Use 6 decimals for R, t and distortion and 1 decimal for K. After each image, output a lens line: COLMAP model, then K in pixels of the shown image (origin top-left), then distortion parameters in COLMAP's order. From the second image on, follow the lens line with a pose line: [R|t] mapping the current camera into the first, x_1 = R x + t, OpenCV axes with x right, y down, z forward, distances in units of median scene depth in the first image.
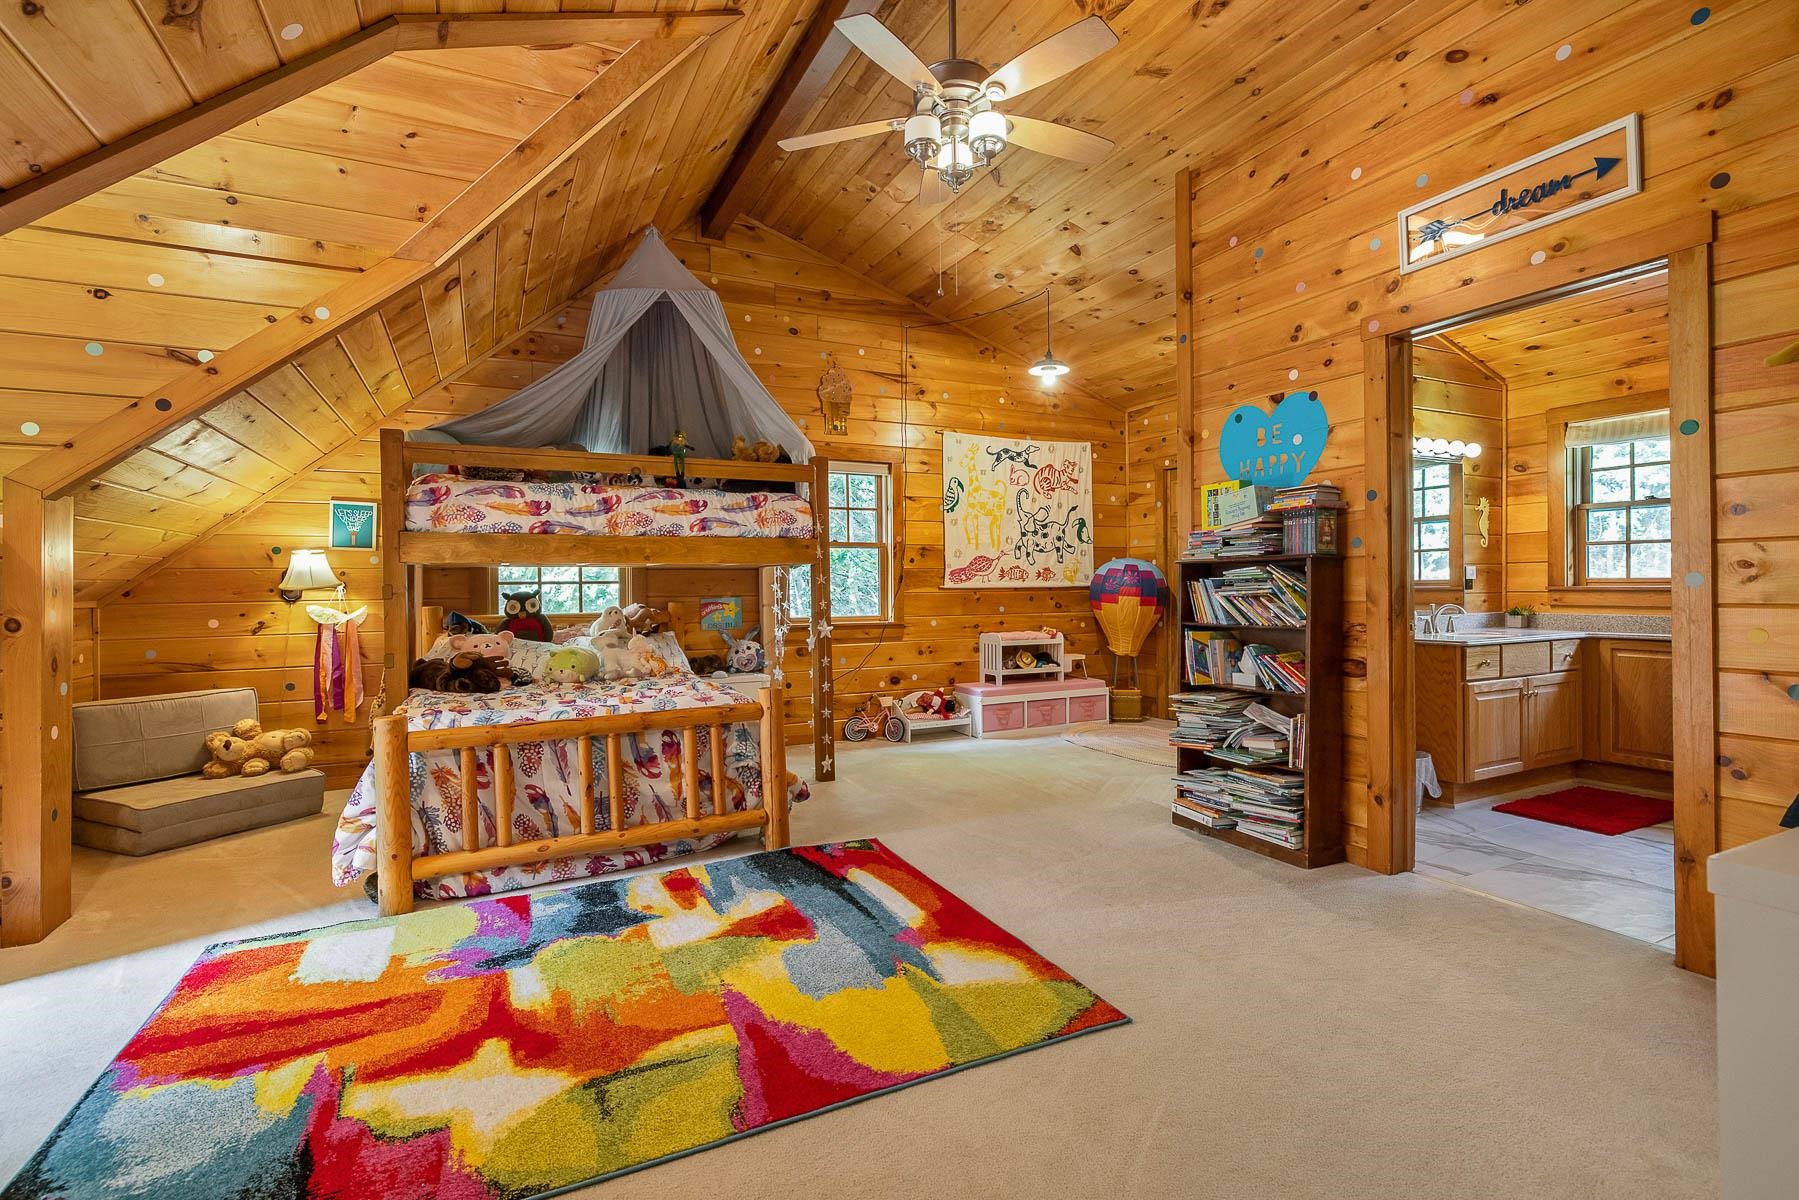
lens RADIAL K [[826.4, 0, 899.8], [0, 826.4, 582.7], [0, 0, 1]] dist [-0.006515, 0.000500]
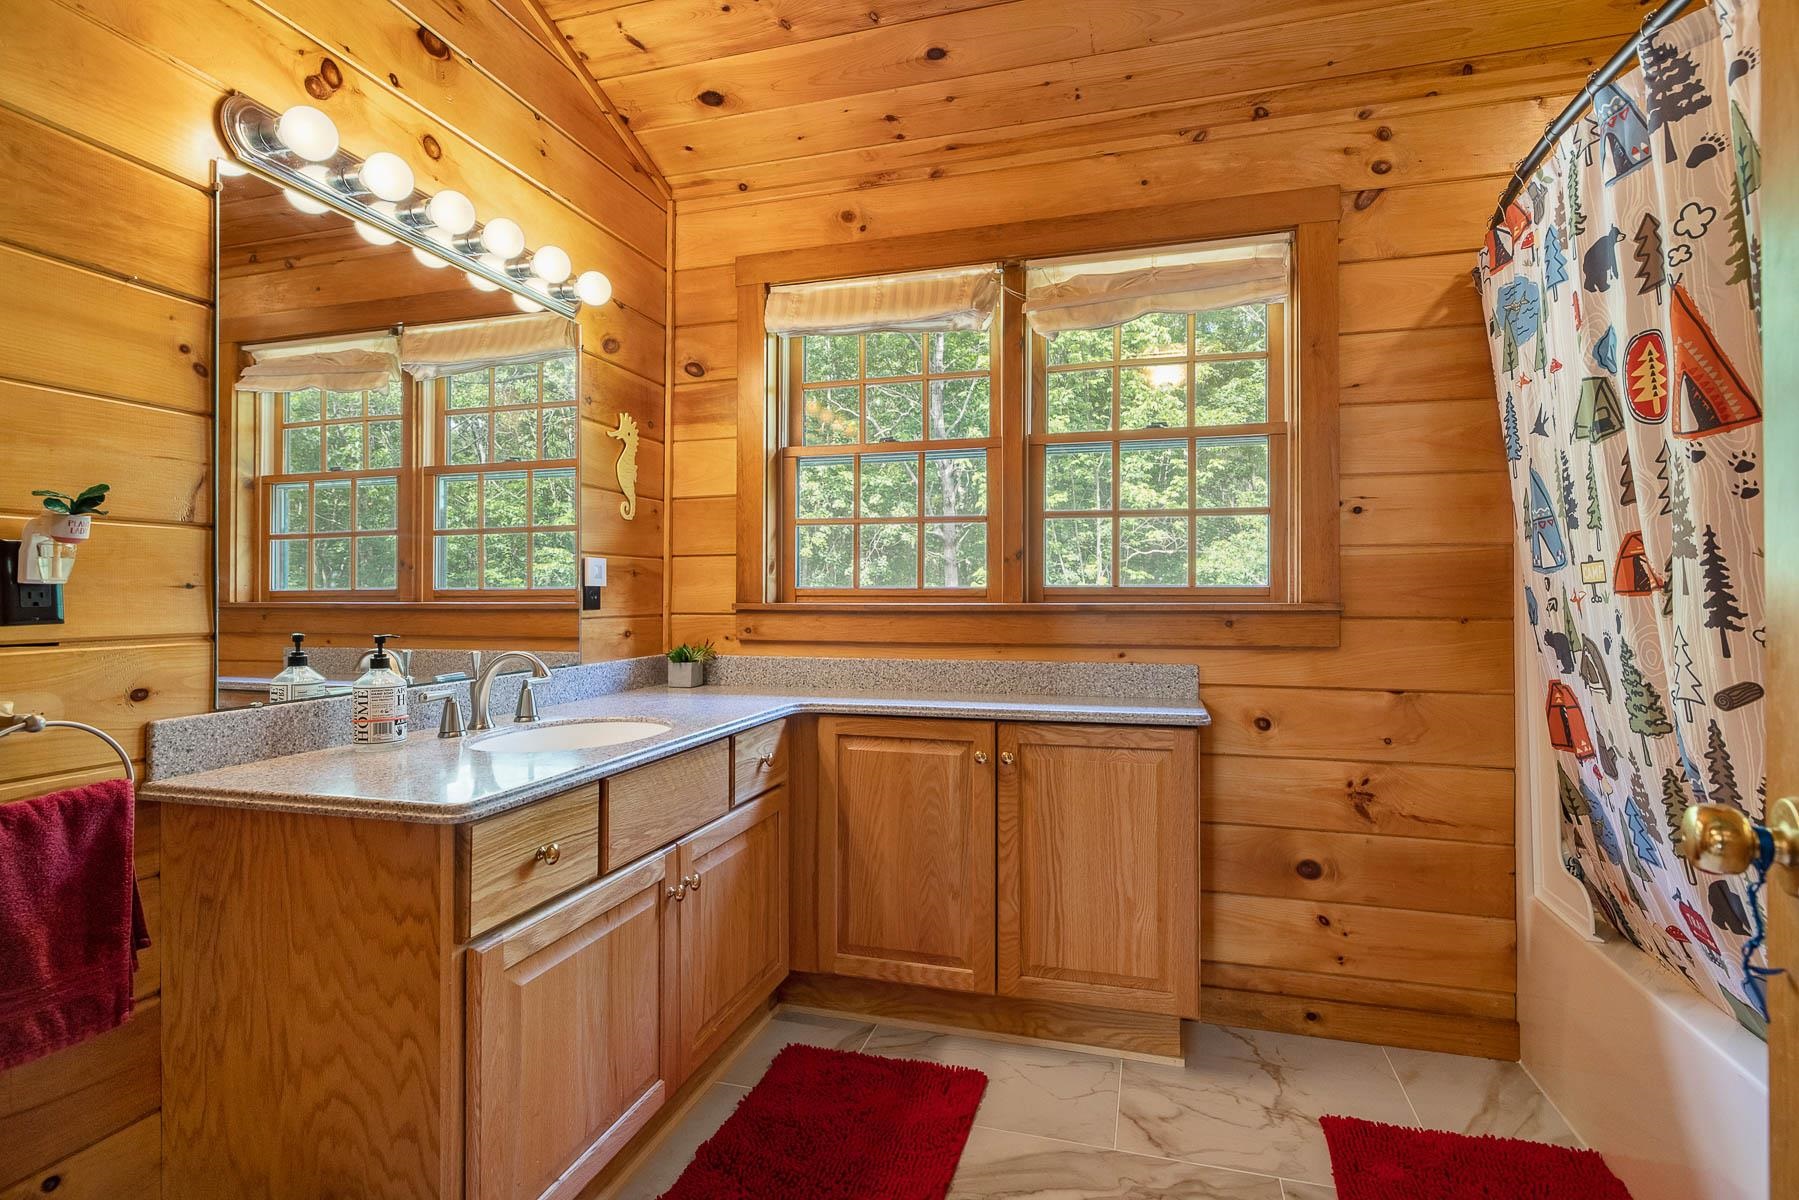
lens RADIAL K [[885.1, 0, 897.8], [0, 885.1, 593.6], [0, 0, 1]] dist [-0.007347, 0.000121]
pose [[0.681684, 0.008430, 0.731598, 0.474166], [-0.005564, 0.999964, -0.006338, 0.001570], [-0.731626, 0.000250, 0.681707, 0.577206]]
